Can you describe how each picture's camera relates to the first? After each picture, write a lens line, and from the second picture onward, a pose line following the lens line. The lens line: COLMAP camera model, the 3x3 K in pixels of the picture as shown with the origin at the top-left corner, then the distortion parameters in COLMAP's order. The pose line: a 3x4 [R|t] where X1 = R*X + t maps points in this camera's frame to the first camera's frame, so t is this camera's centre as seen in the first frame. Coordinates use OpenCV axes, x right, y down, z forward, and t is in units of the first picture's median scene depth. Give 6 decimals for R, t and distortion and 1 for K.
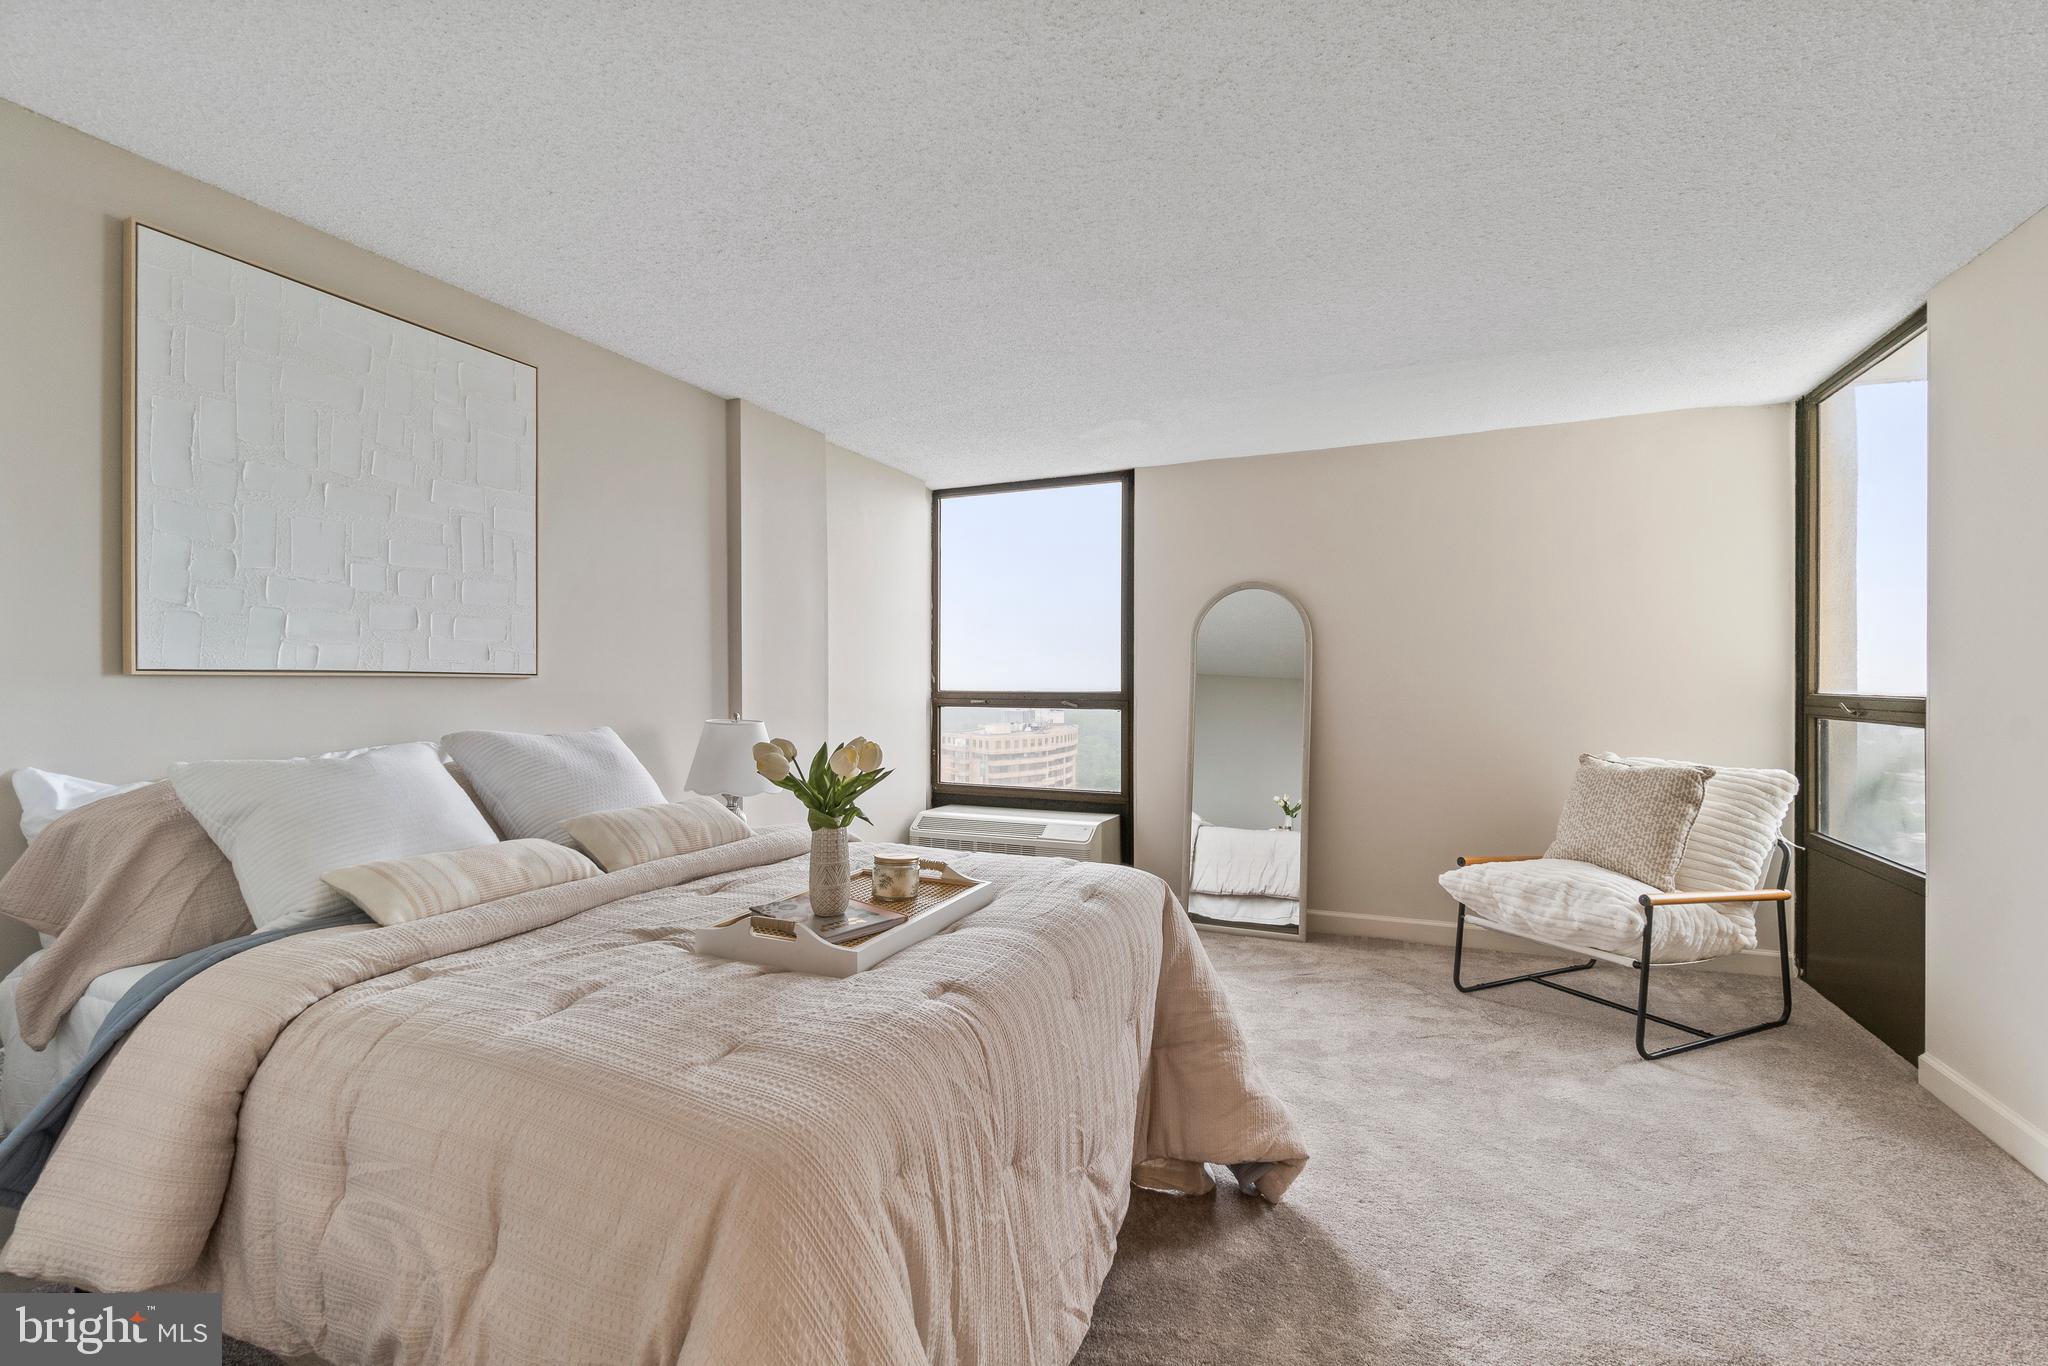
lens RADIAL K [[878.4, 0, 1010.0], [0, 878.4, 675.6], [0, 0, 1]] dist [-0.001418, -0.000044]
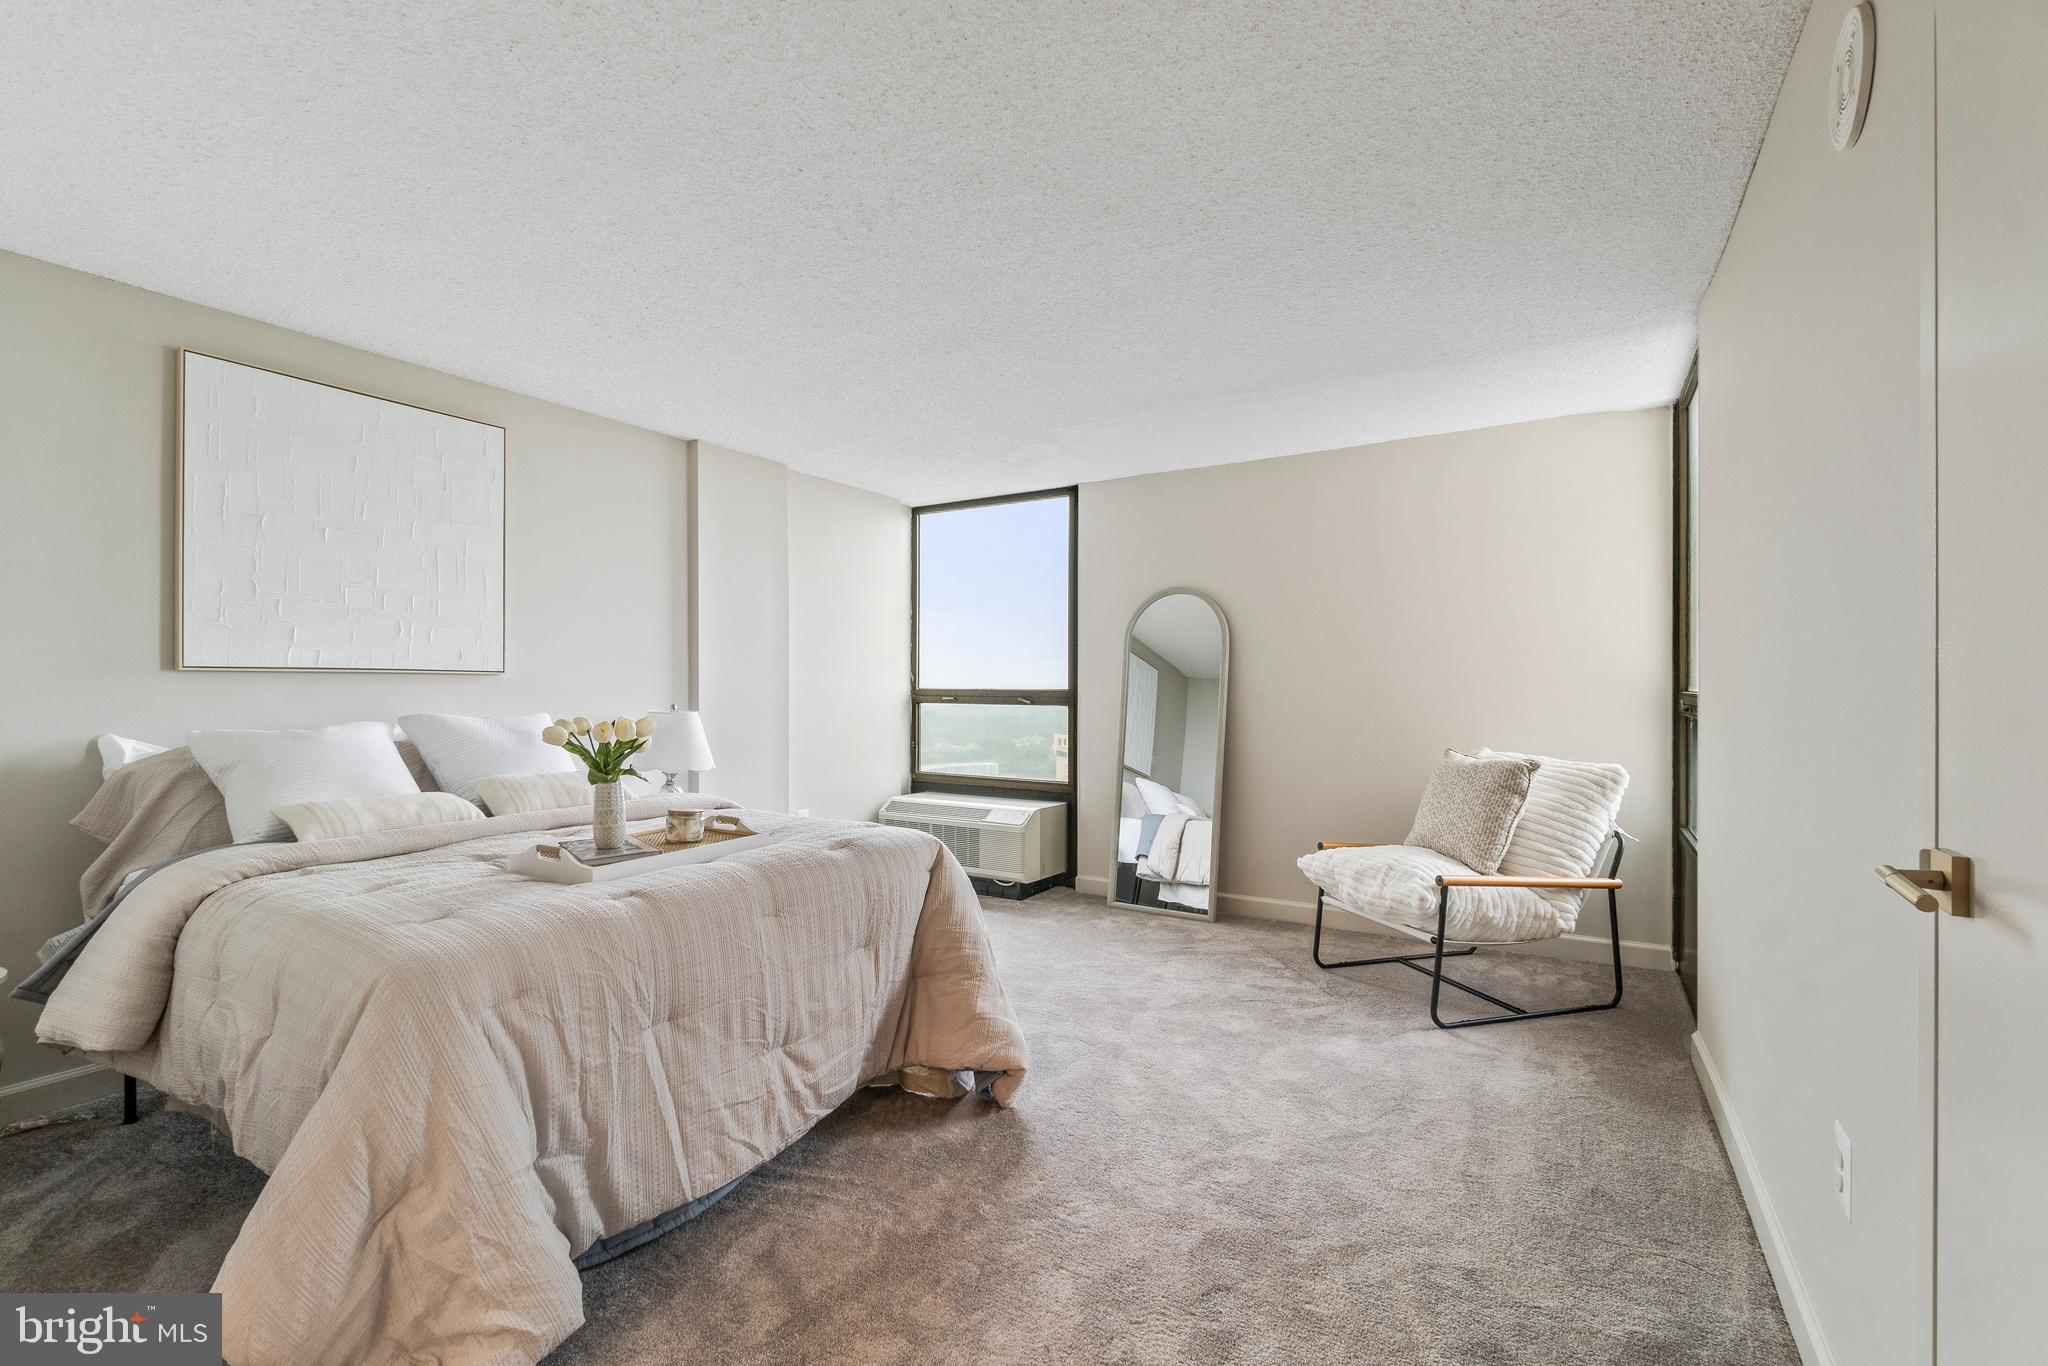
lens RADIAL K [[878.4, 0, 1010.0], [0, 878.4, 675.6], [0, 0, 1]] dist [-0.001418, -0.000044]
pose [[0.990518, 0.000595, -0.137381, 0.325035], [-0.000987, 0.999996, -0.002787, 0.006550], [0.137379, 0.002896, 0.990514, -0.135649]]
